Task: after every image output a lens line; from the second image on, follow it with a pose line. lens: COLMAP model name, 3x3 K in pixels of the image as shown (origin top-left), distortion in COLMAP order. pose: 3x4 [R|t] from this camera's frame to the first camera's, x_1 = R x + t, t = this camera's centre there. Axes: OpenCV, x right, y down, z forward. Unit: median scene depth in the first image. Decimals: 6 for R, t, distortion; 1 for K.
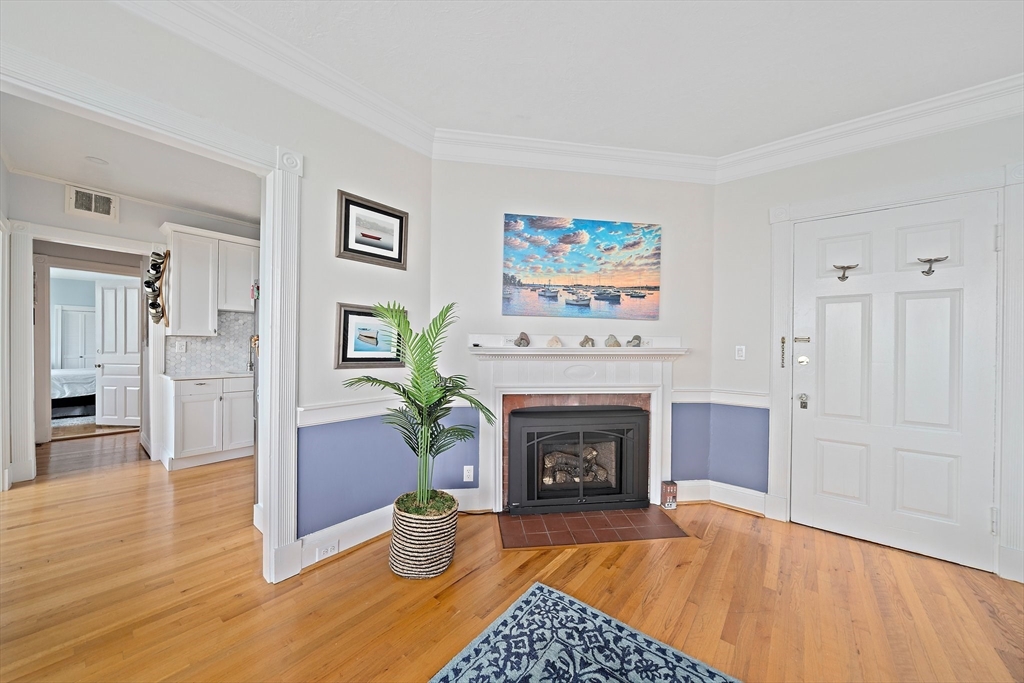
lens RADIAL K [[360.1, 0, 515.0], [0, 360.1, 345.1], [0, 0, 1]] dist [-0.002511, -0.000097]
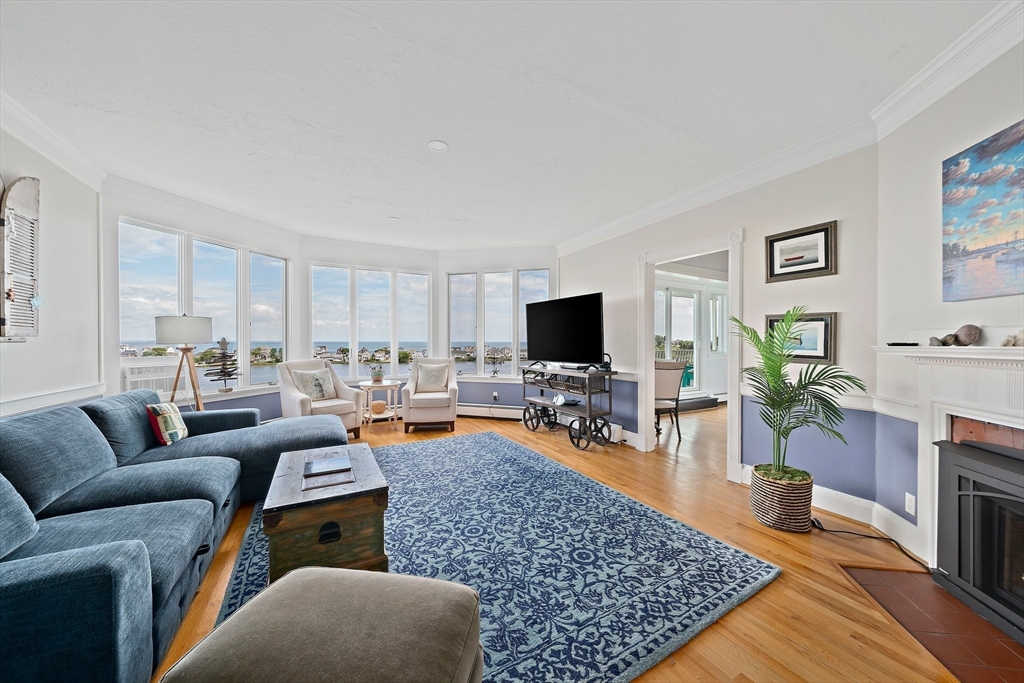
lens RADIAL K [[353.9, 0, 514.5], [0, 353.9, 343.7], [0, 0, 1]] dist [-0.003292, -0.000222]
pose [[-0.375474, -0.008103, -0.926797, 0.932679], [-0.009154, 0.999945, -0.005034, 0.009941], [0.926788, 0.006594, -0.375528, 0.469772]]
